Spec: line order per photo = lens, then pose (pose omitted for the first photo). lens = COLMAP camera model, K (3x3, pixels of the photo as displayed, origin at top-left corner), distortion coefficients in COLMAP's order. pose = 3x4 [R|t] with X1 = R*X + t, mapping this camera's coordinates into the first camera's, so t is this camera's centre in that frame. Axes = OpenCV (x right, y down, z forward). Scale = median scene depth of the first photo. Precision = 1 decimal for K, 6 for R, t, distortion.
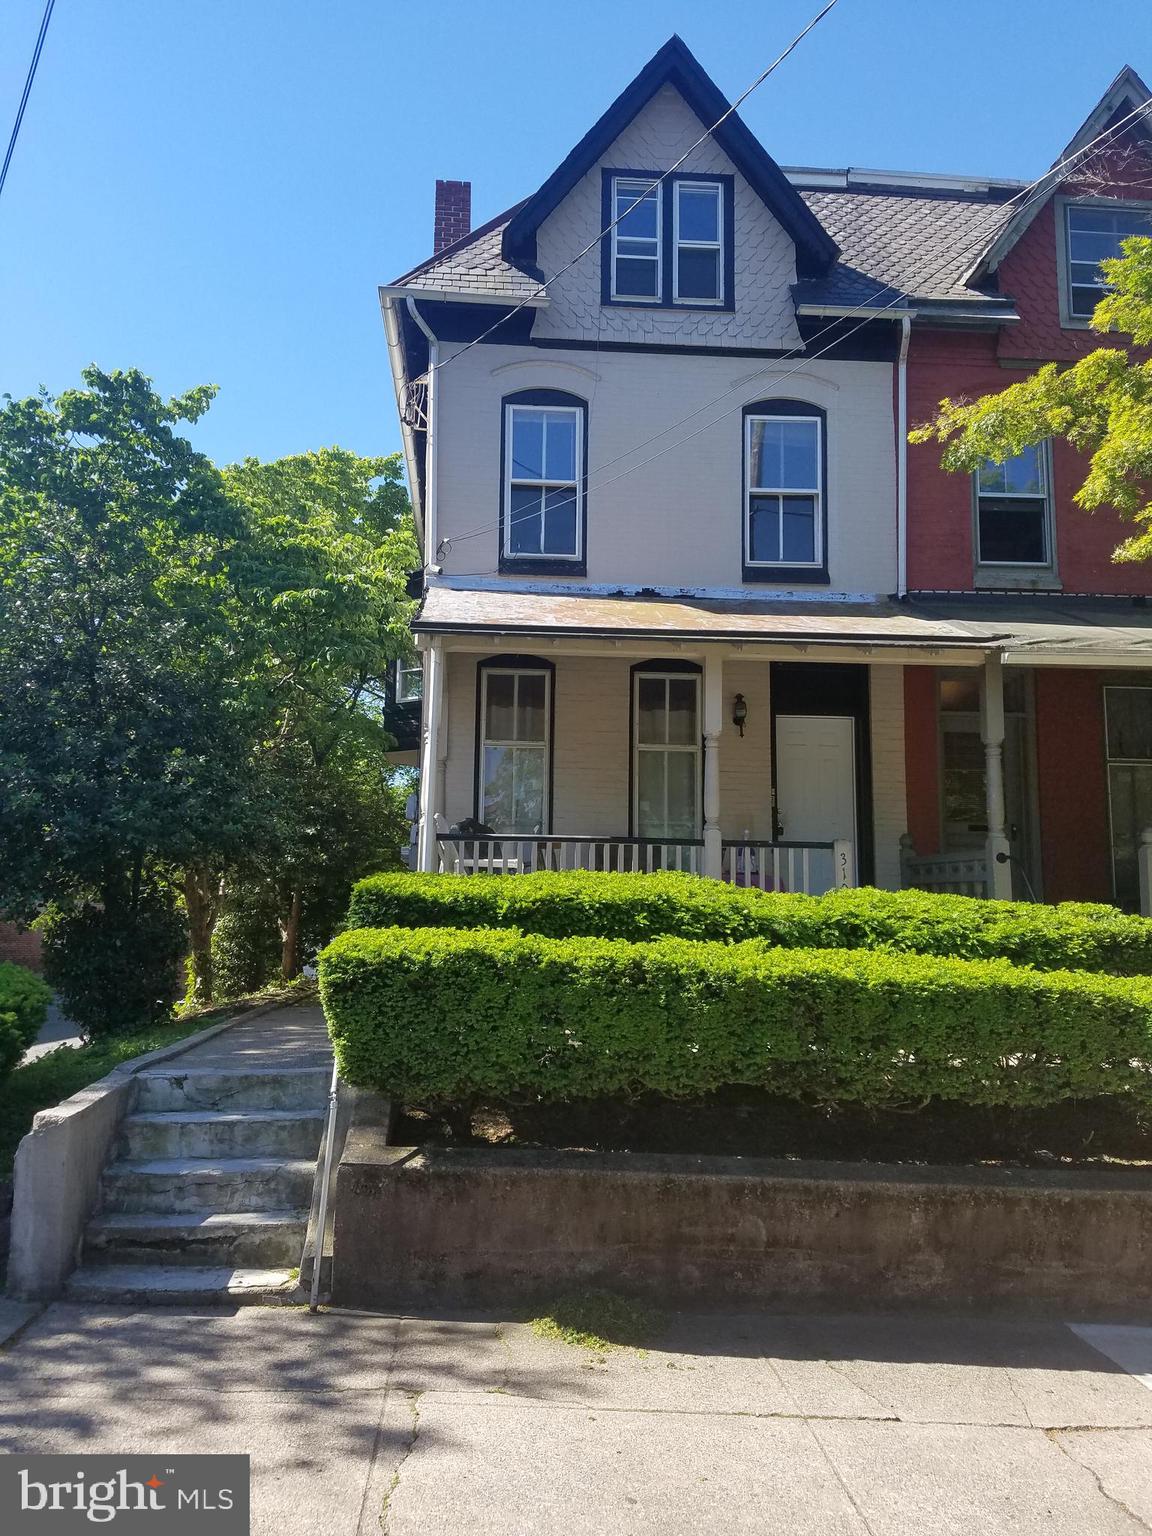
lens RADIAL K [[1138.7, 0, 571.3], [0, 1138.7, 761.8], [0, 0, 1]] dist [0.015249, 0.001904]
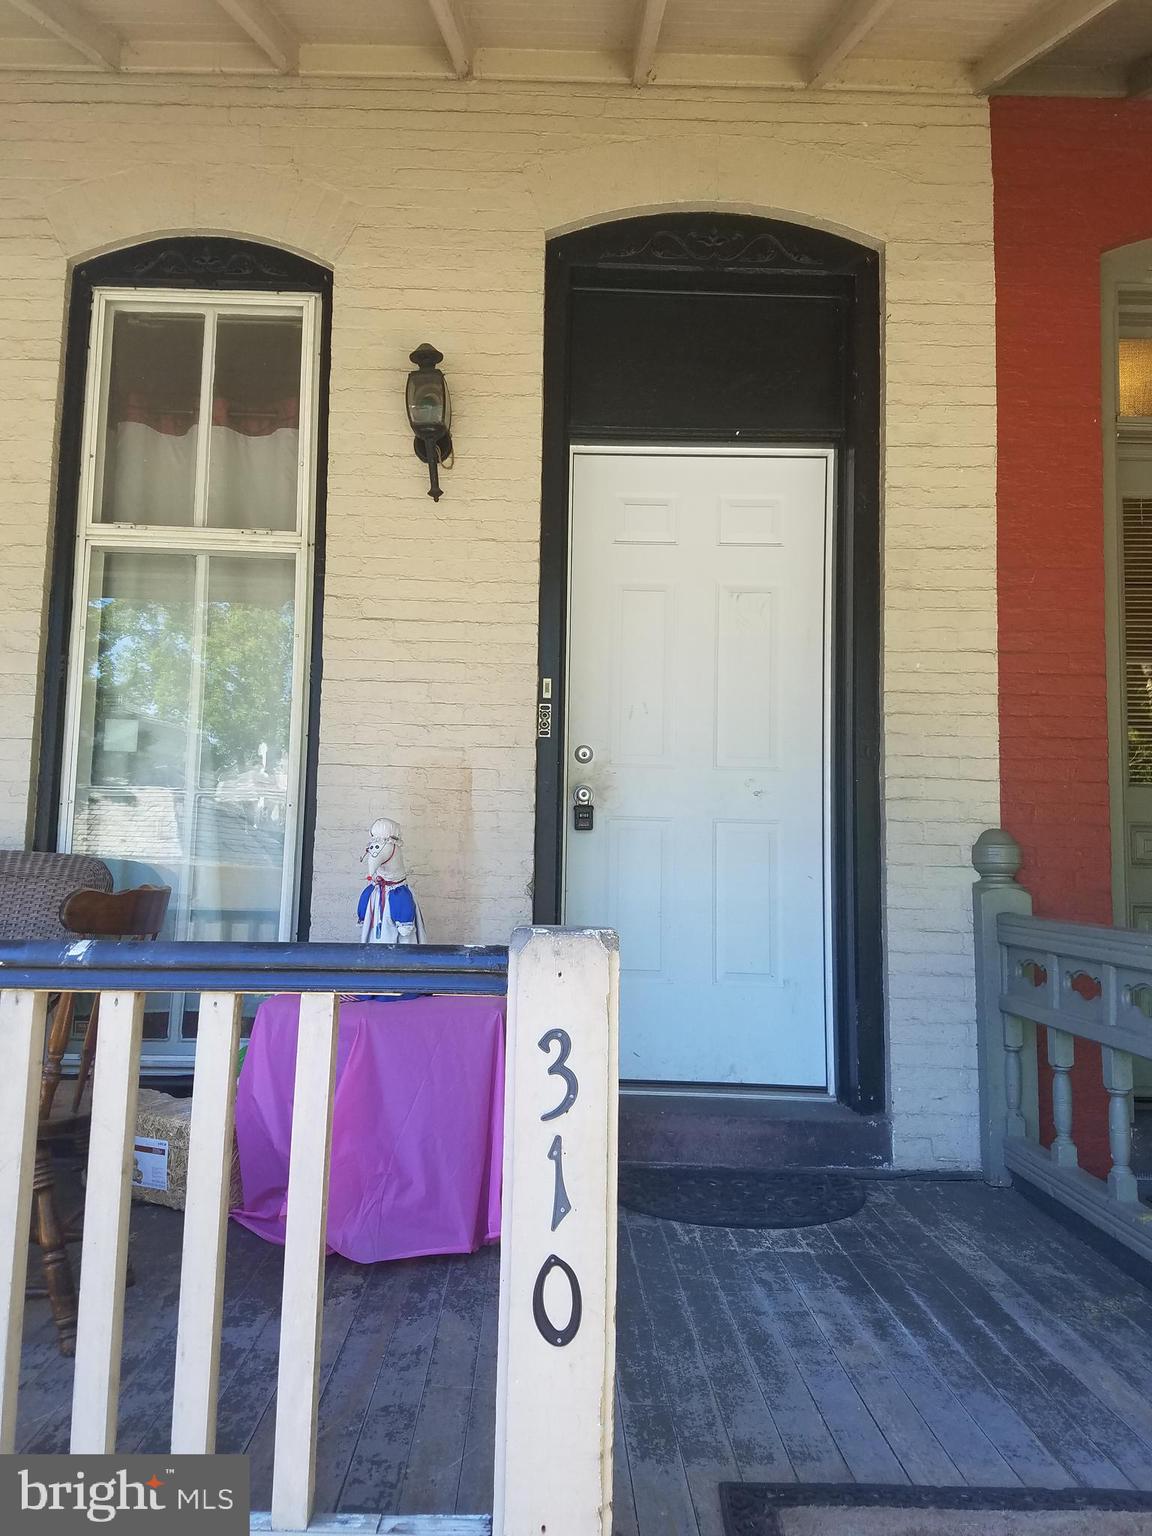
lens RADIAL K [[1138.7, 0, 576.7], [0, 1138.7, 770.9], [0, 0, 1]] dist [0.015249, 0.001904]
pose [[0.999814, 0.002692, -0.019078, 0.190757], [-0.001958, 0.999259, 0.038431, 0.036607], [0.019167, -0.038386, 0.999079, 0.703259]]
